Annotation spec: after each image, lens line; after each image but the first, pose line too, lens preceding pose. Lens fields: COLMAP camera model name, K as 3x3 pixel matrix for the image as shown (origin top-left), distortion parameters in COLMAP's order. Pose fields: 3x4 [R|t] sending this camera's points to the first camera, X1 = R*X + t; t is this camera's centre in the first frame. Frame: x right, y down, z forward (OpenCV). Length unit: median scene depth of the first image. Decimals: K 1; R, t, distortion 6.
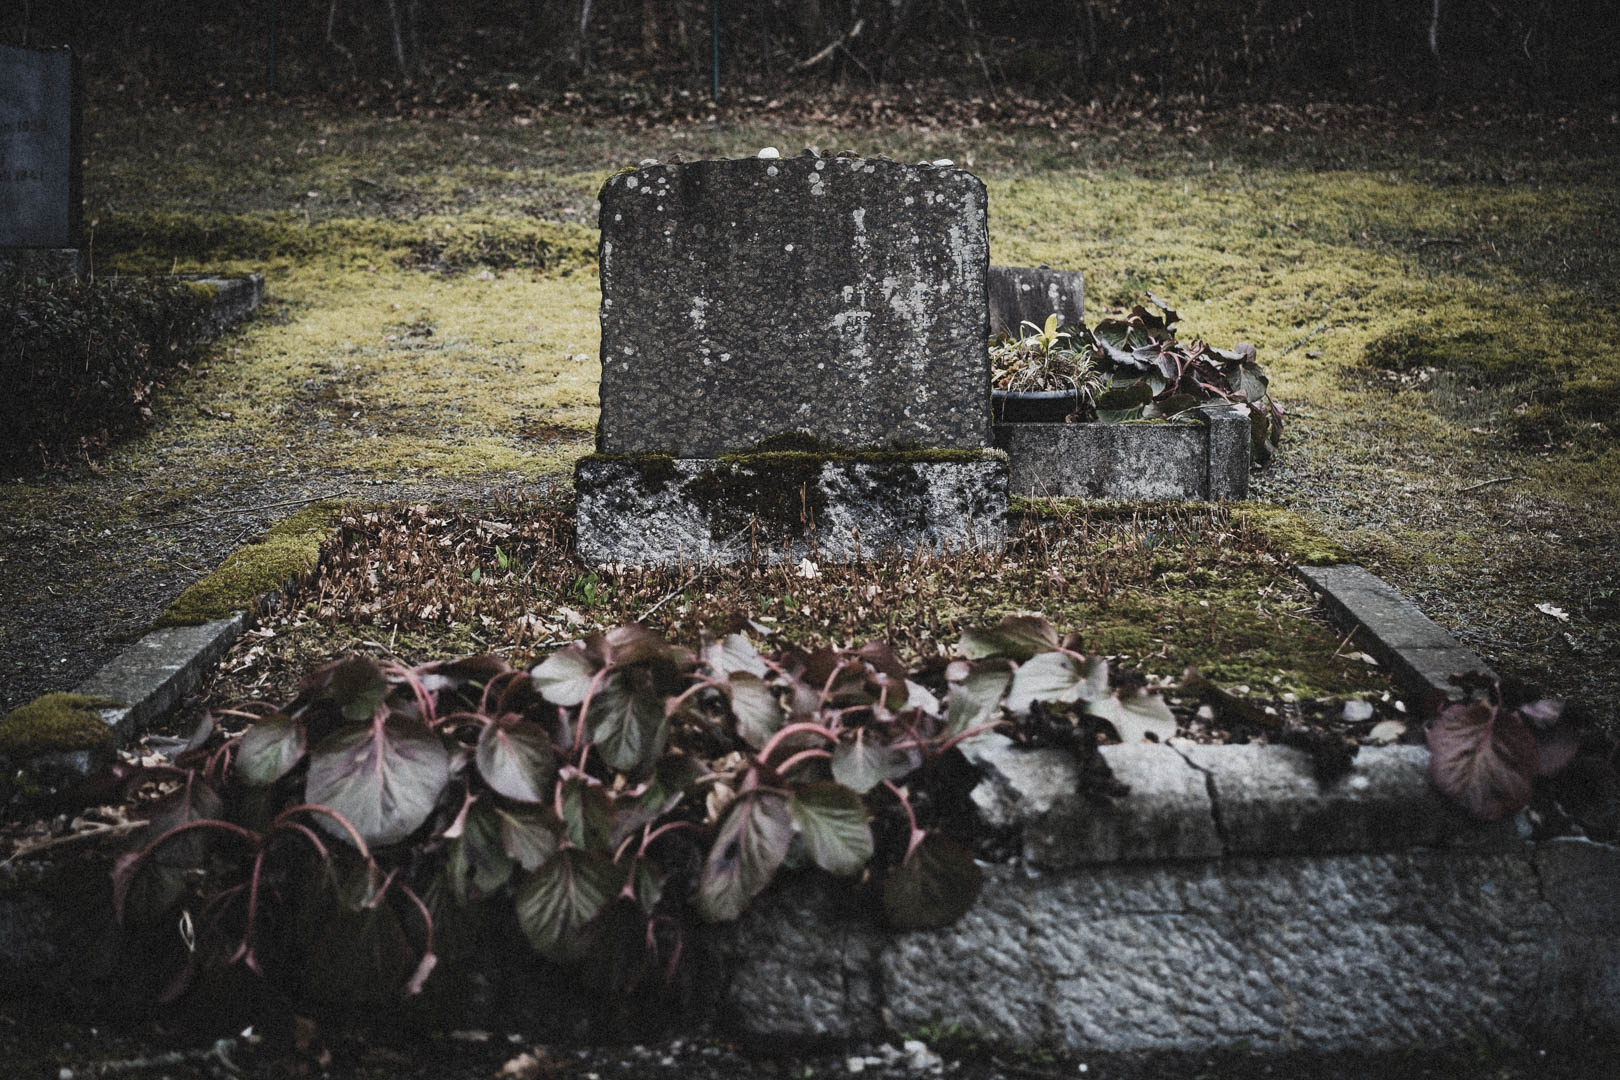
lens RADIAL K [[2377.0, 0, 810.0], [0, 2377.0, 513.3], [0, 0, 1]] dist [0.018557, 0.039714]
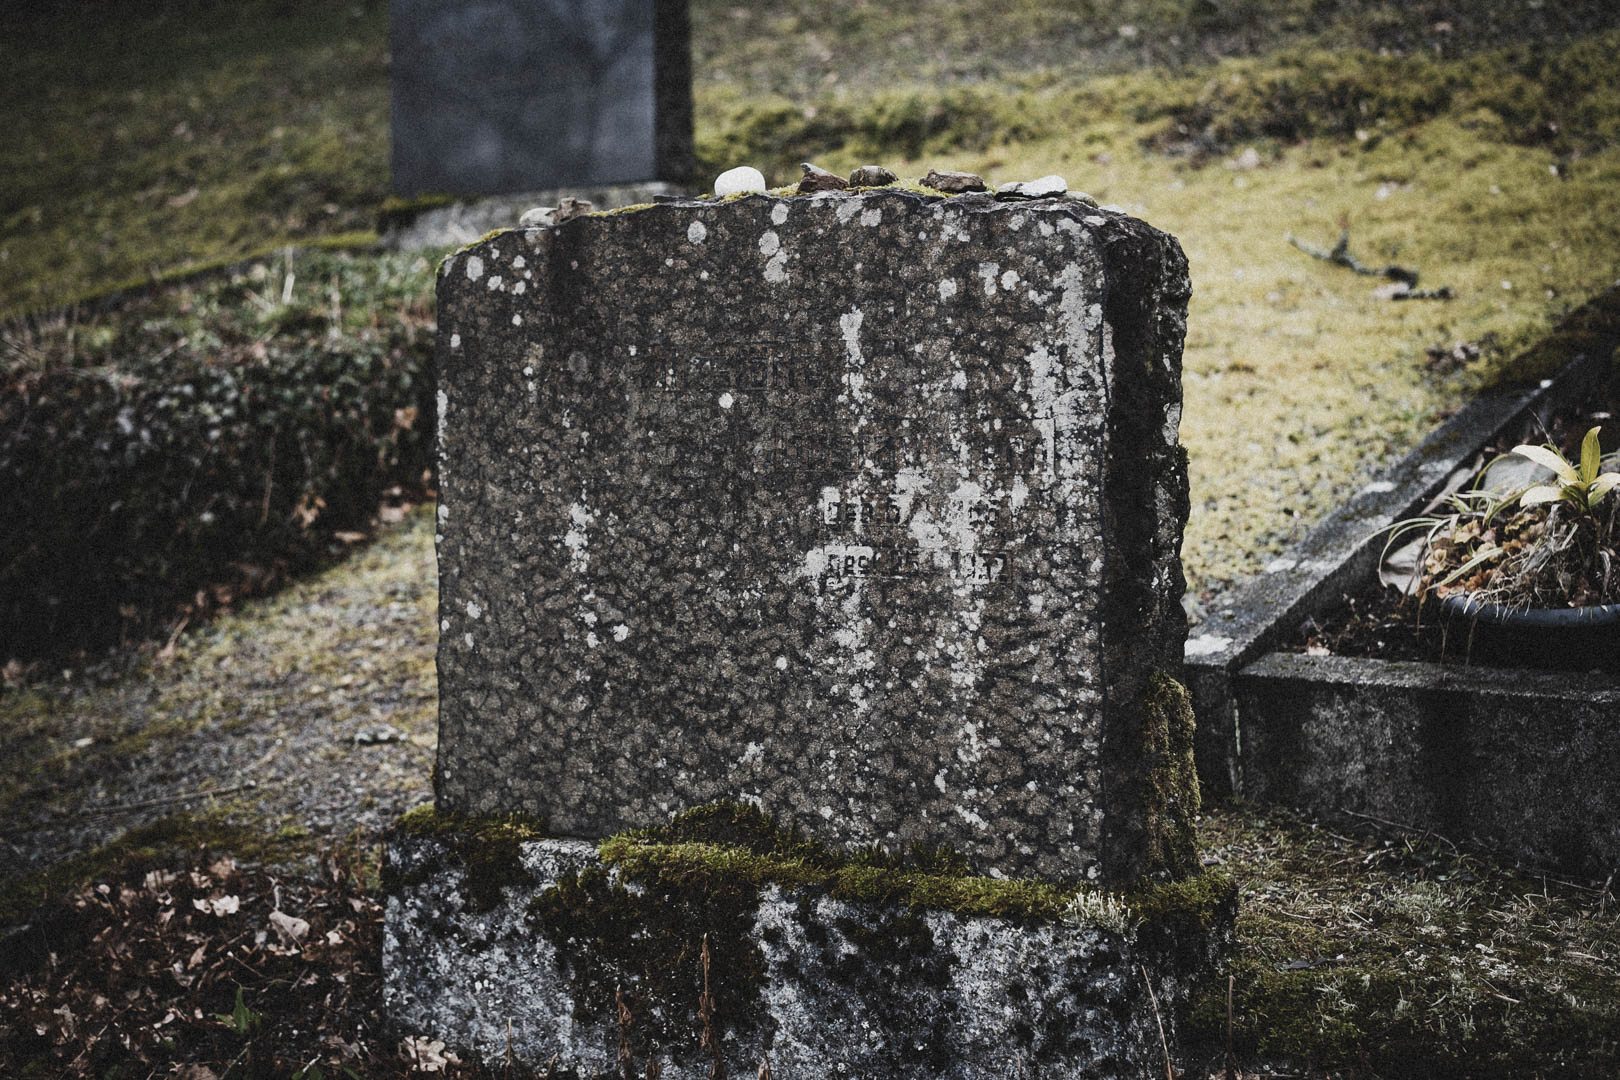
lens RADIAL K [[2377.0, 0, 810.0], [0, 2377.0, 513.3], [0, 0, 1]] dist [0.018557, 0.039714]
pose [[0.804840, 0.026929, -0.592880, 0.278633], [0.051549, 0.992023, 0.115038, -0.142677], [0.591249, -0.123149, 0.797032, 0.642537]]
